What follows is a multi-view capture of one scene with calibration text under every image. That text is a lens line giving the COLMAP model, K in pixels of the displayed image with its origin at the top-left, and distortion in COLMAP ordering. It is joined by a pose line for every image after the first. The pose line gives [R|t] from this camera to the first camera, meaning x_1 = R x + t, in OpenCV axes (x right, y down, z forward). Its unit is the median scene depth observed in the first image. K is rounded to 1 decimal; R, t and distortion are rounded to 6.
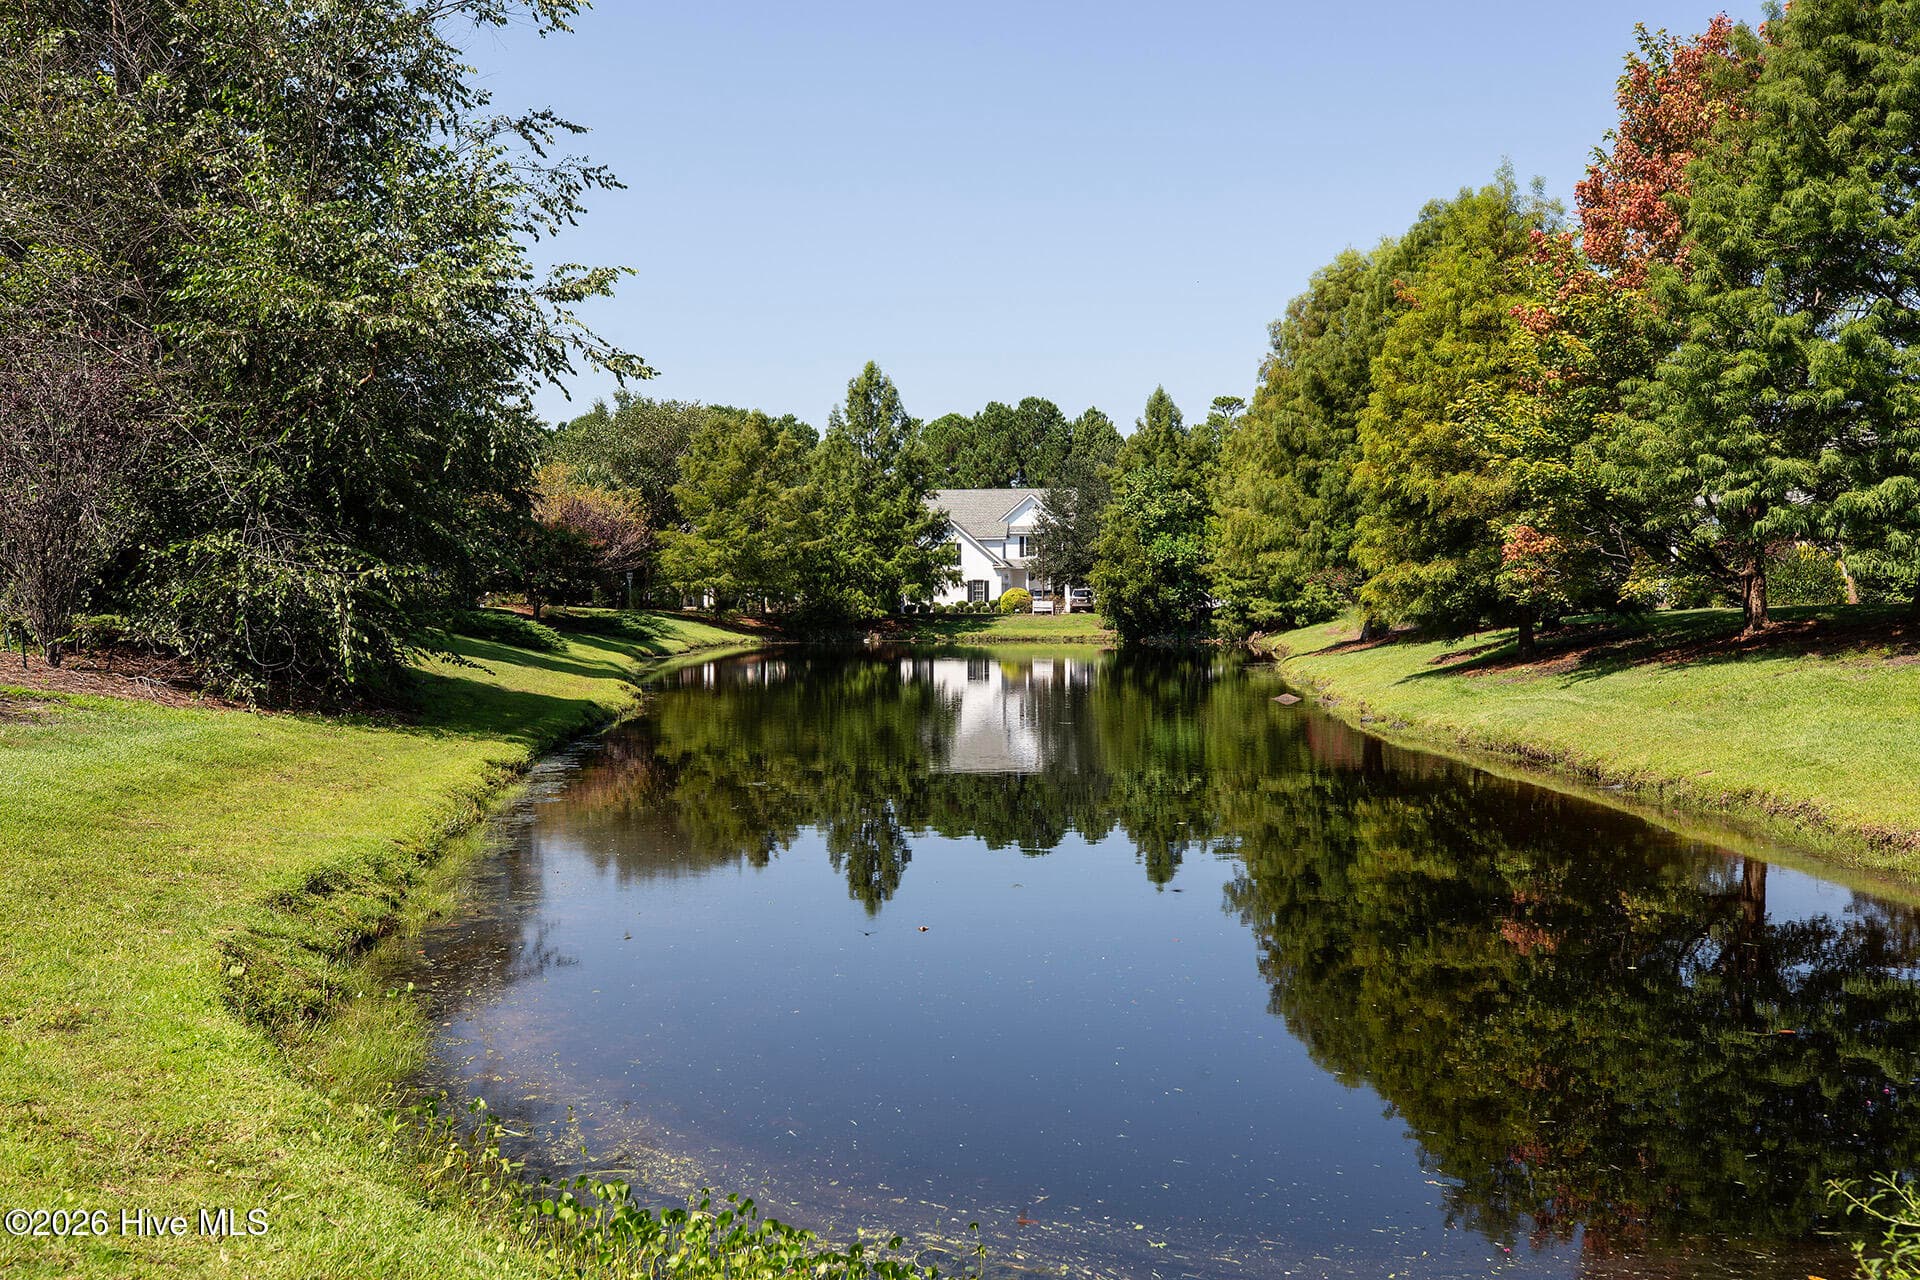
lens RADIAL K [[1874.3, 0, 960.0], [0, 1874.3, 640.0], [0, 0, 1]] dist [0.010032, 0.006150]
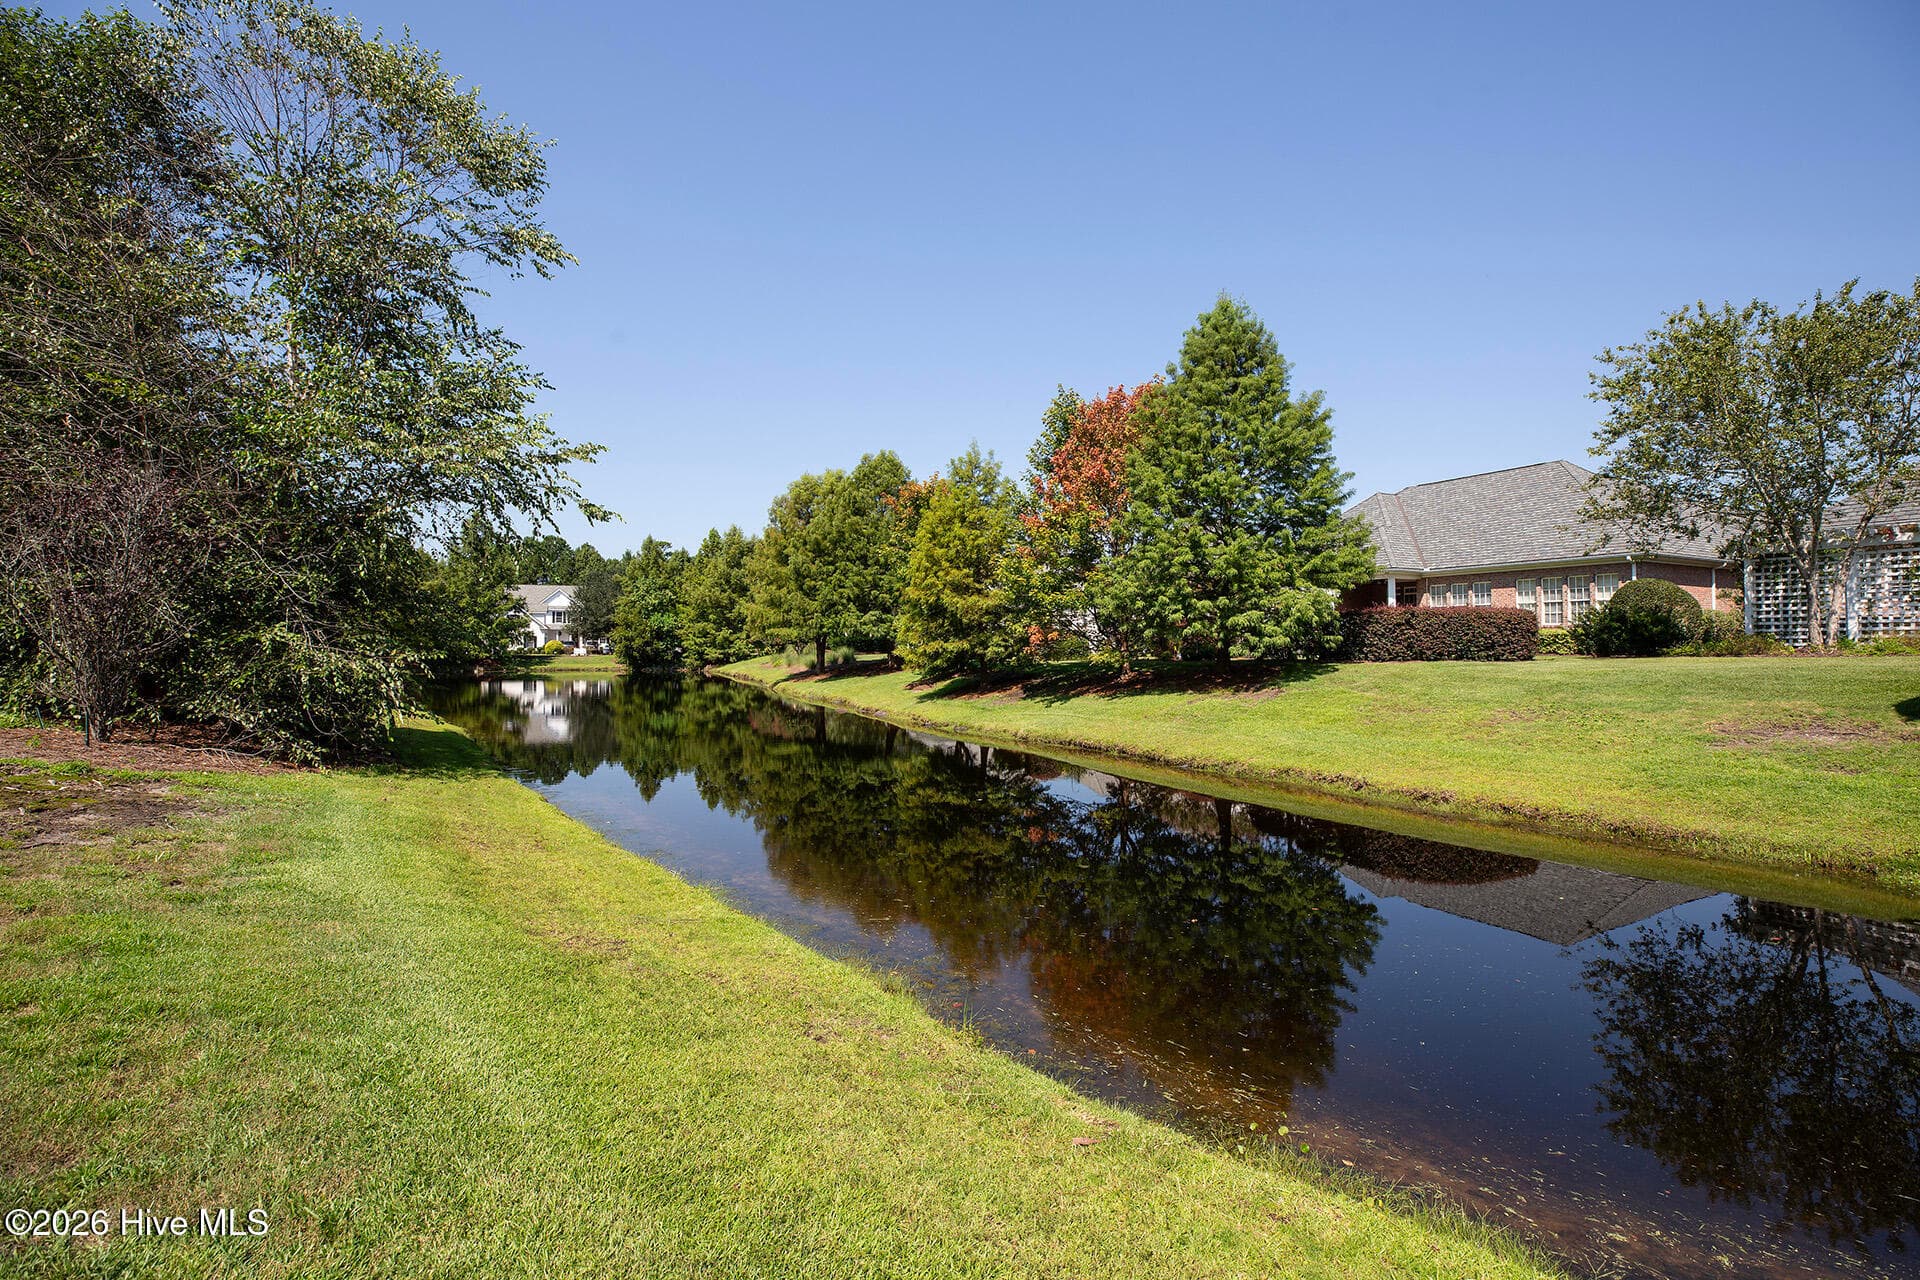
lens RADIAL K [[897.7, 0, 960.1], [0, 897.7, 627.3], [0, 0, 1]] dist [-0.023739, 0.000030]
pose [[0.868069, 0.012624, 0.496282, -0.072398], [0.006283, 0.999317, -0.036408, -0.007812], [-0.496403, 0.034723, 0.867397, 0.069032]]
